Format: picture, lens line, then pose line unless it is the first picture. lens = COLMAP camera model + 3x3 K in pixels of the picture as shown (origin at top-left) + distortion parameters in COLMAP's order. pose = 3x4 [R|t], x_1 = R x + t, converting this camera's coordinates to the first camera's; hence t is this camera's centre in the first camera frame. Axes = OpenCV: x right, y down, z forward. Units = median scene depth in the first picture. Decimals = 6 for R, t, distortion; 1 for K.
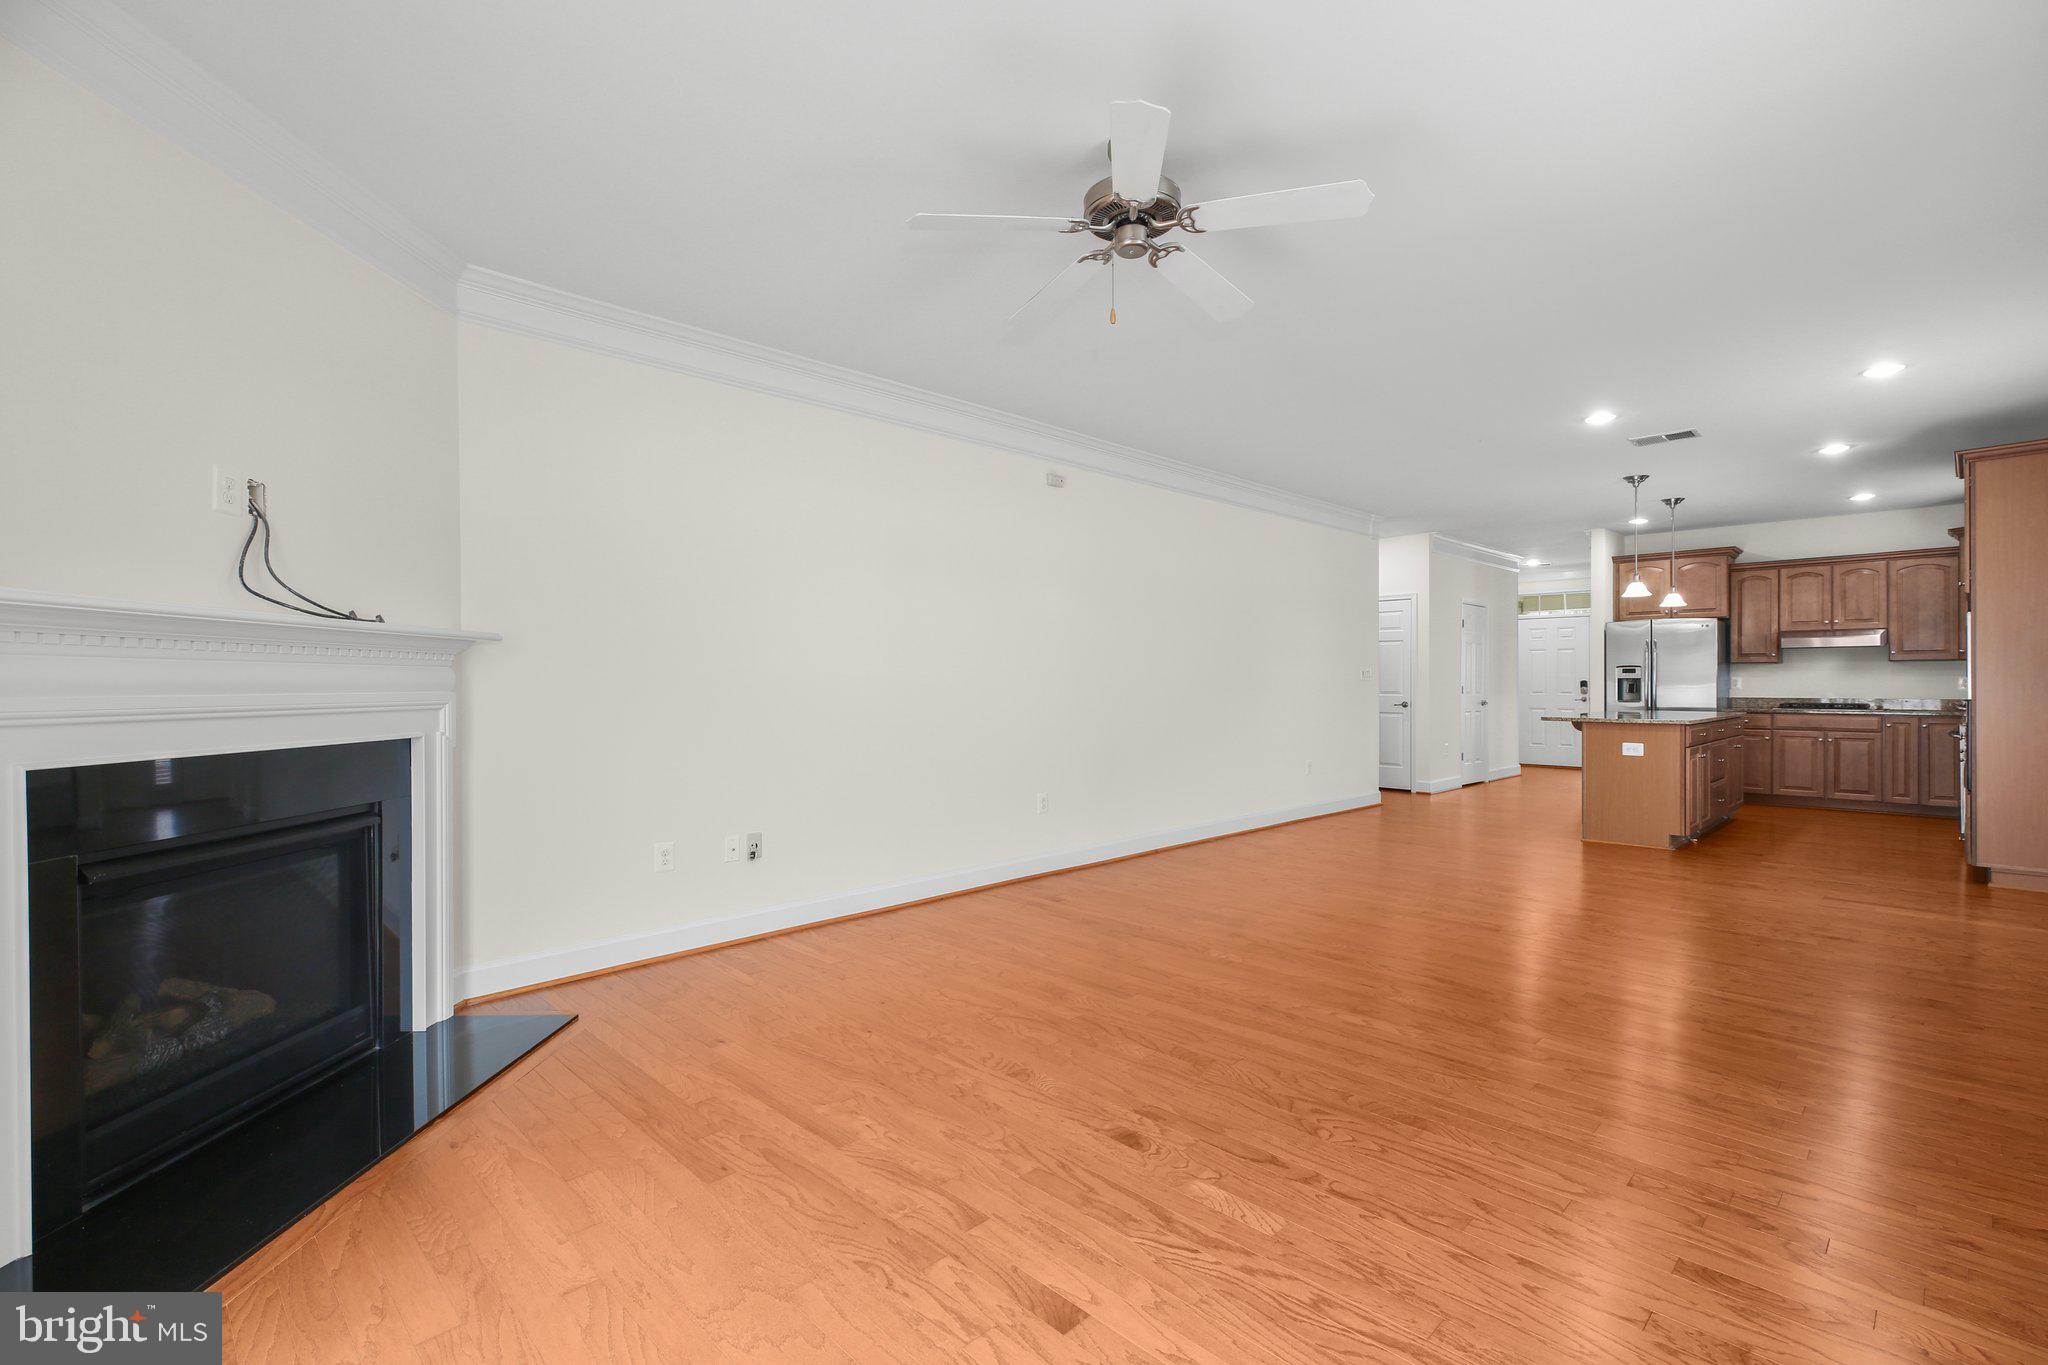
lens RADIAL K [[922.8, 0, 1024.0], [0, 922.8, 682.5], [0, 0, 1]] dist [0.007818, -0.000459]
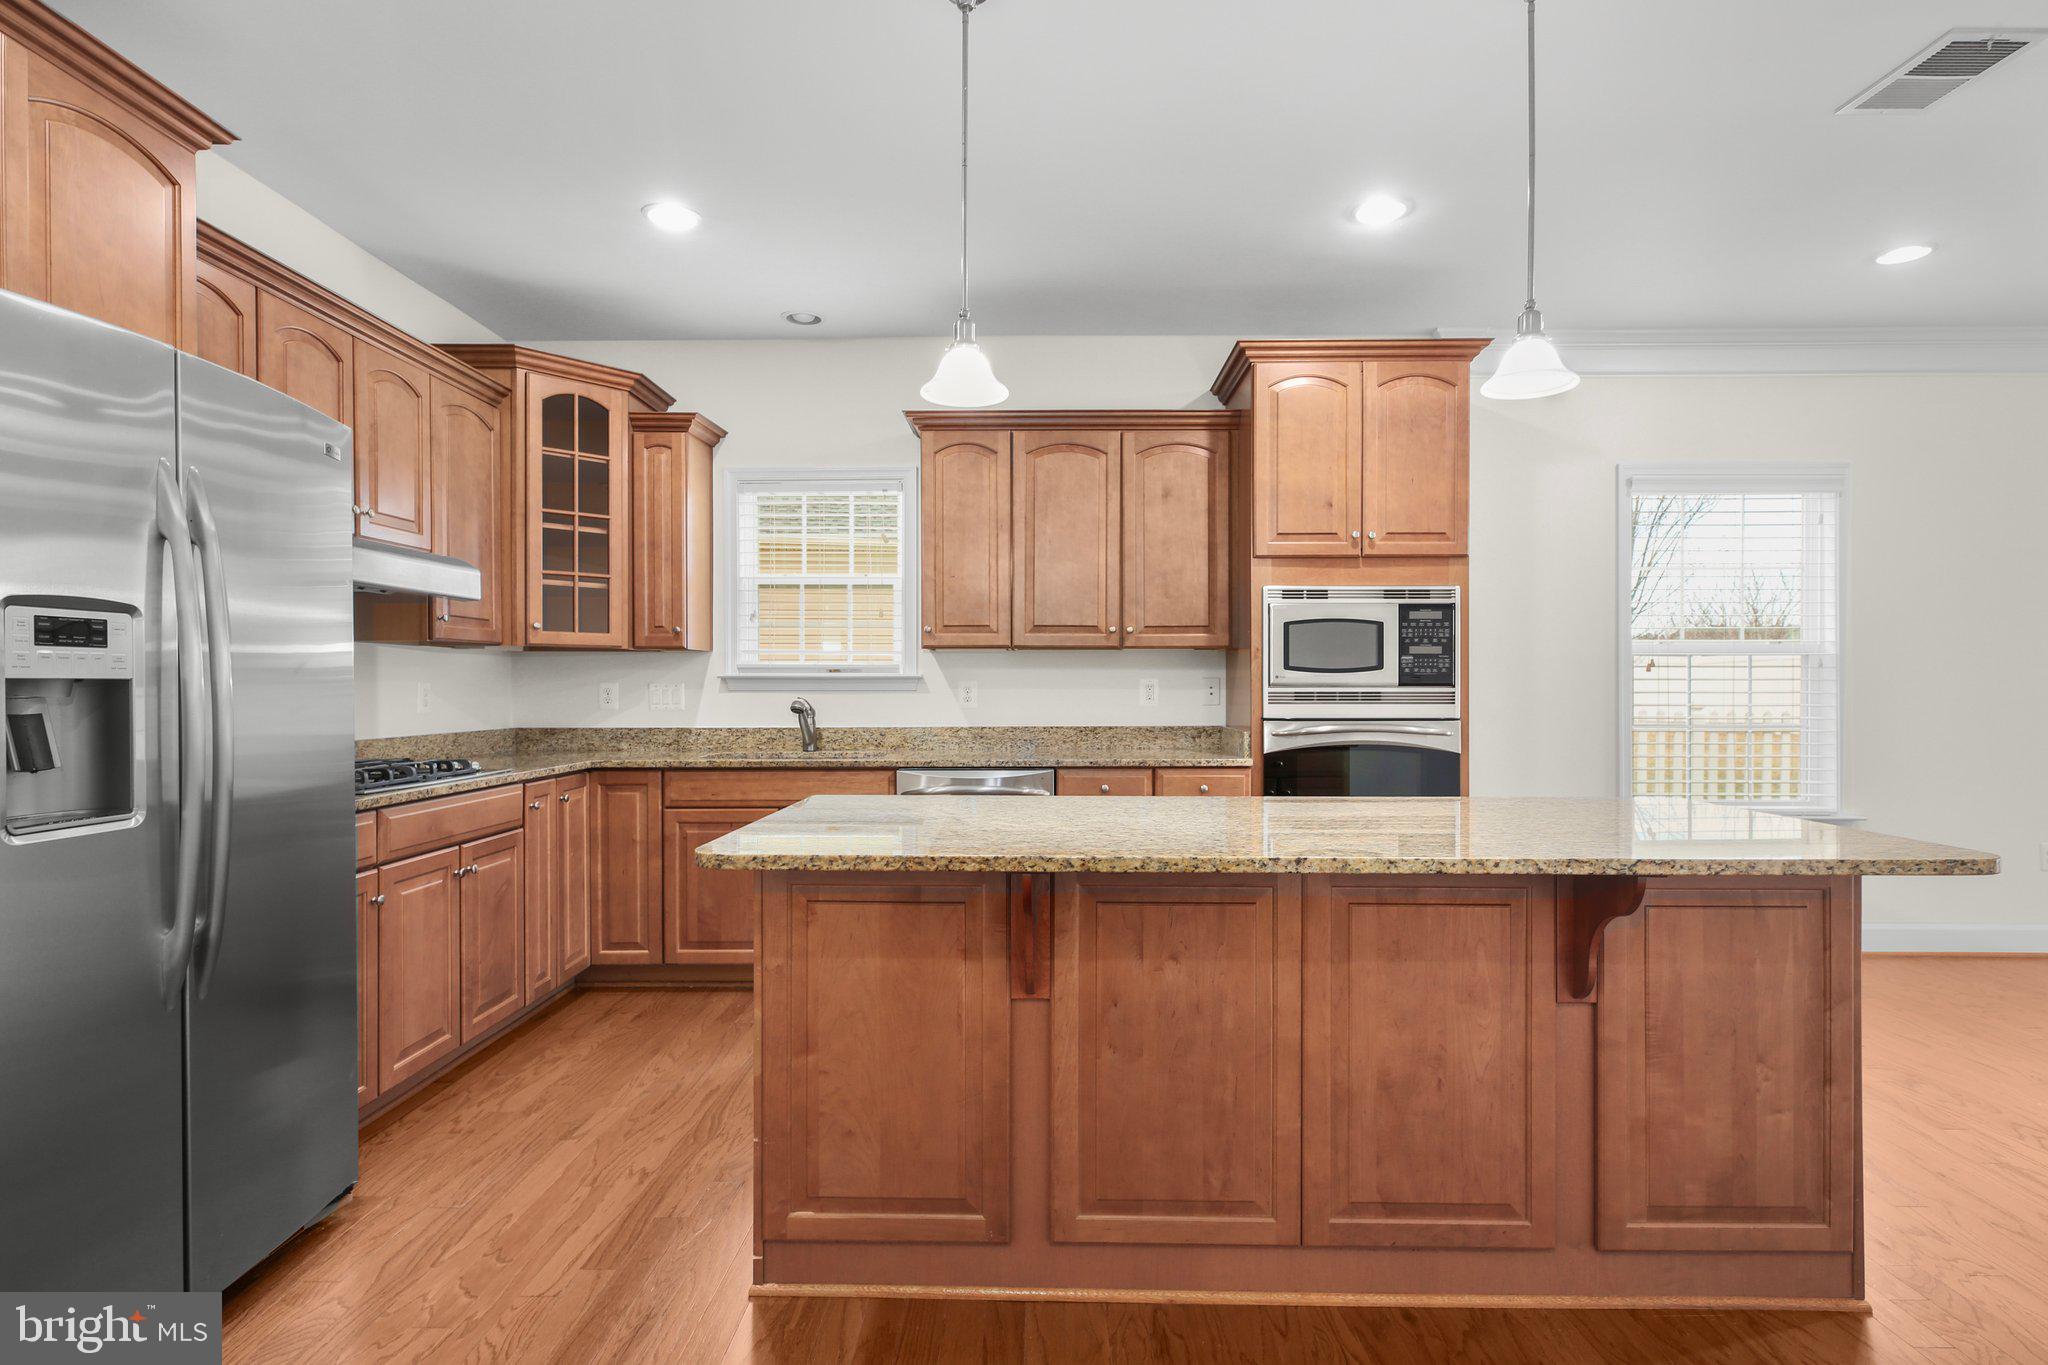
lens RADIAL K [[1018.5, 0, 1024.0], [0, 1018.5, 682.5], [0, 0, 1]] dist [0.005040, 0.000309]
pose [[-0.705386, 0.003321, 0.708815, 0.481620], [0.002826, 0.999994, -0.001873, -0.003584], [-0.708818, 0.000682, -0.705392, 1.164241]]
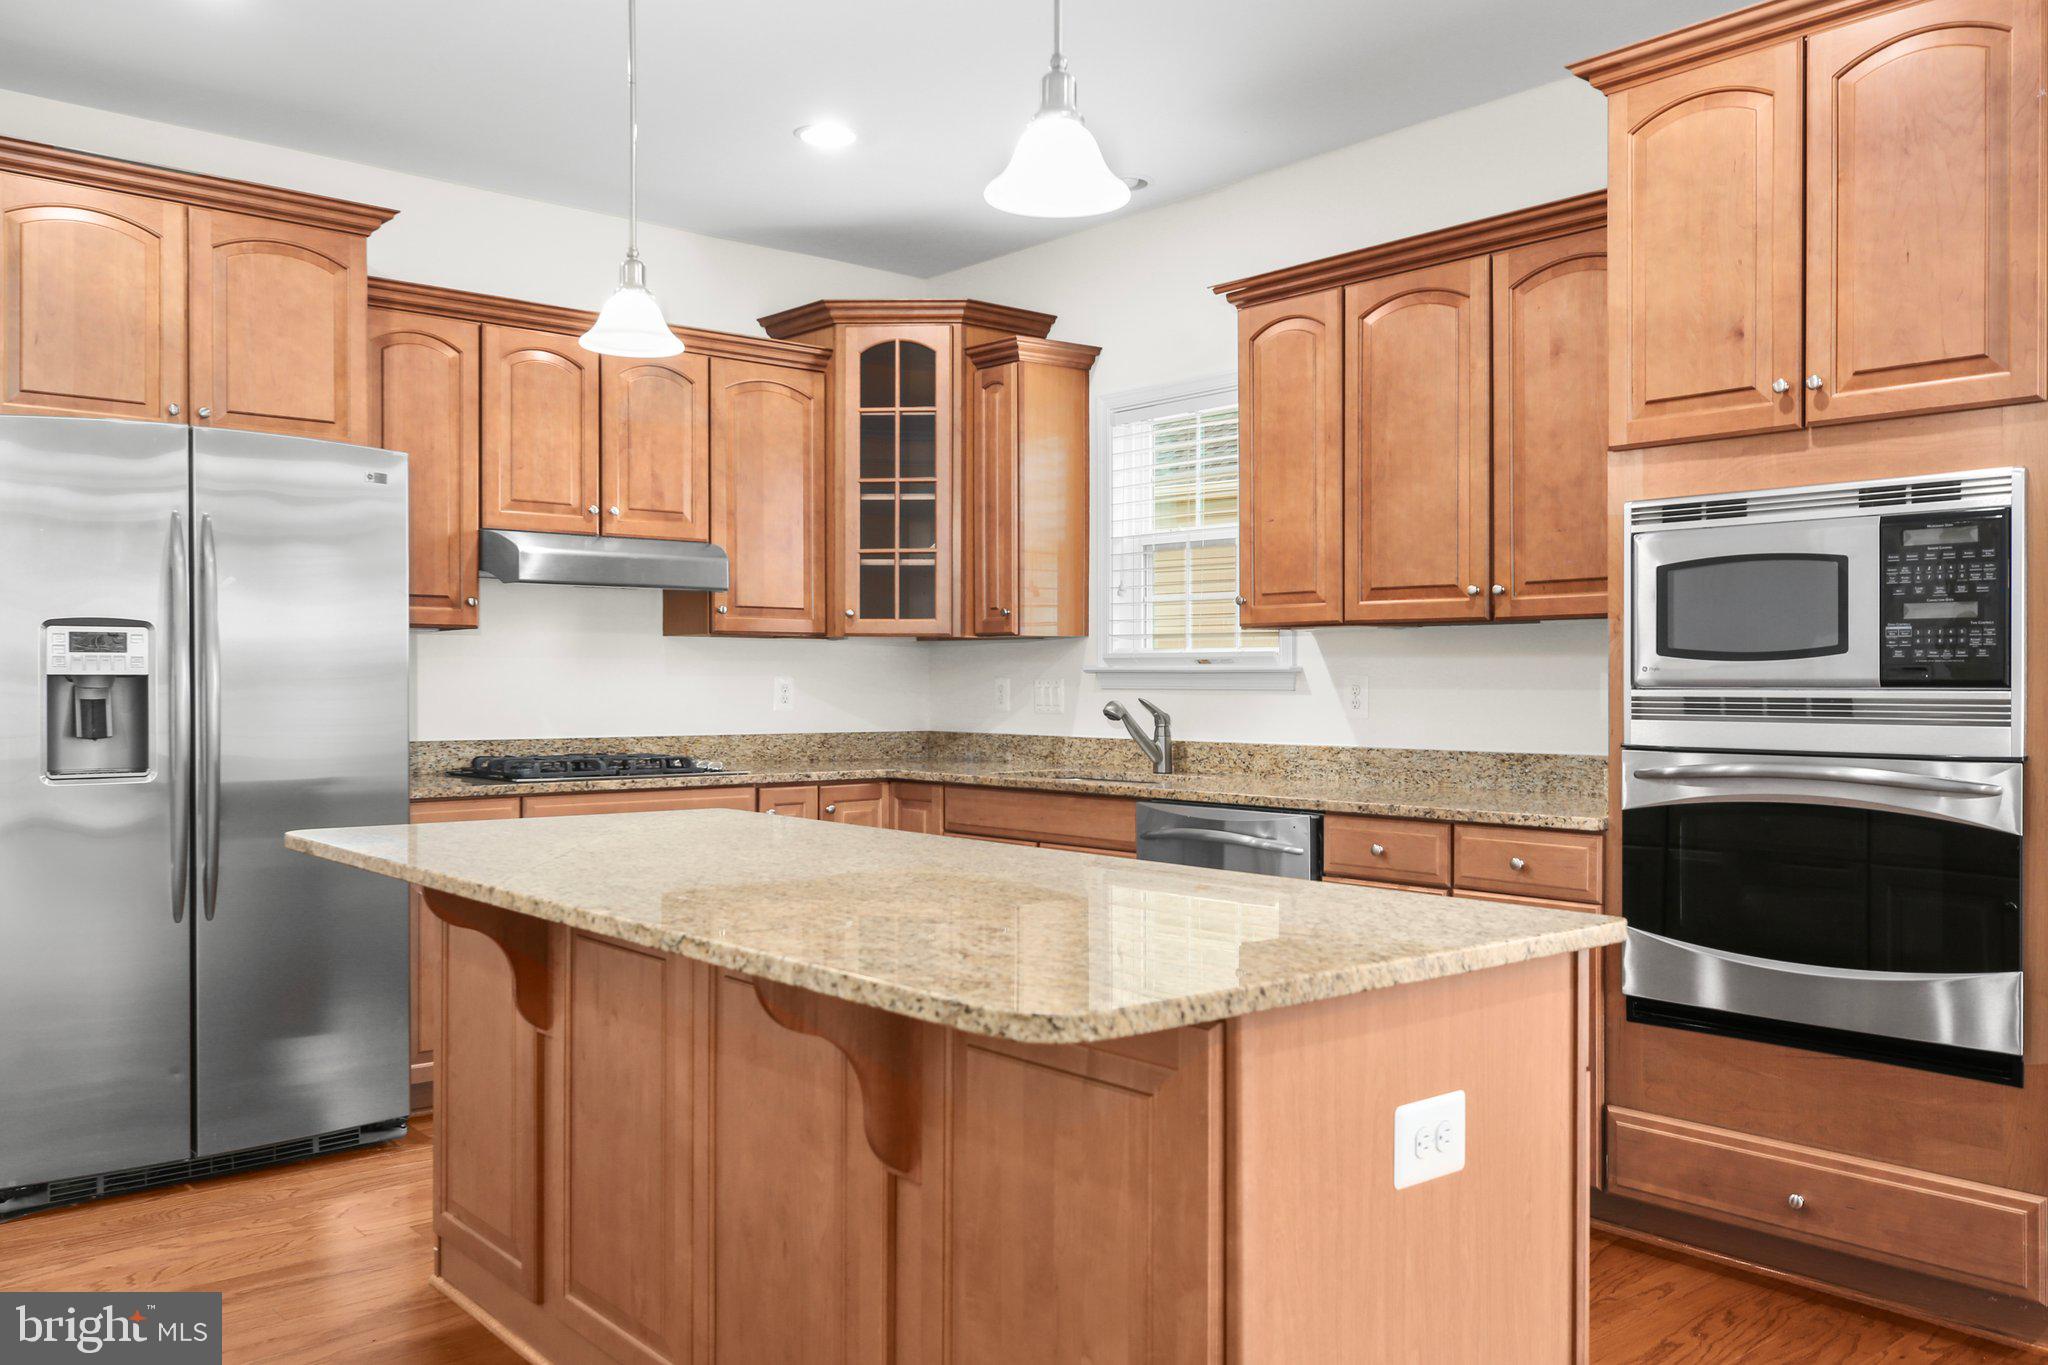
lens RADIAL K [[1609.6, 0, 1024.0], [0, 1609.6, 682.5], [0, 0, 1]] dist [-0.004969, -0.000095]
pose [[0.059324, 0.000443, 0.998239, 0.317318], [-0.000922, 0.999999, -0.000389, -0.002990], [-0.998238, -0.000898, 0.059324, 0.866490]]
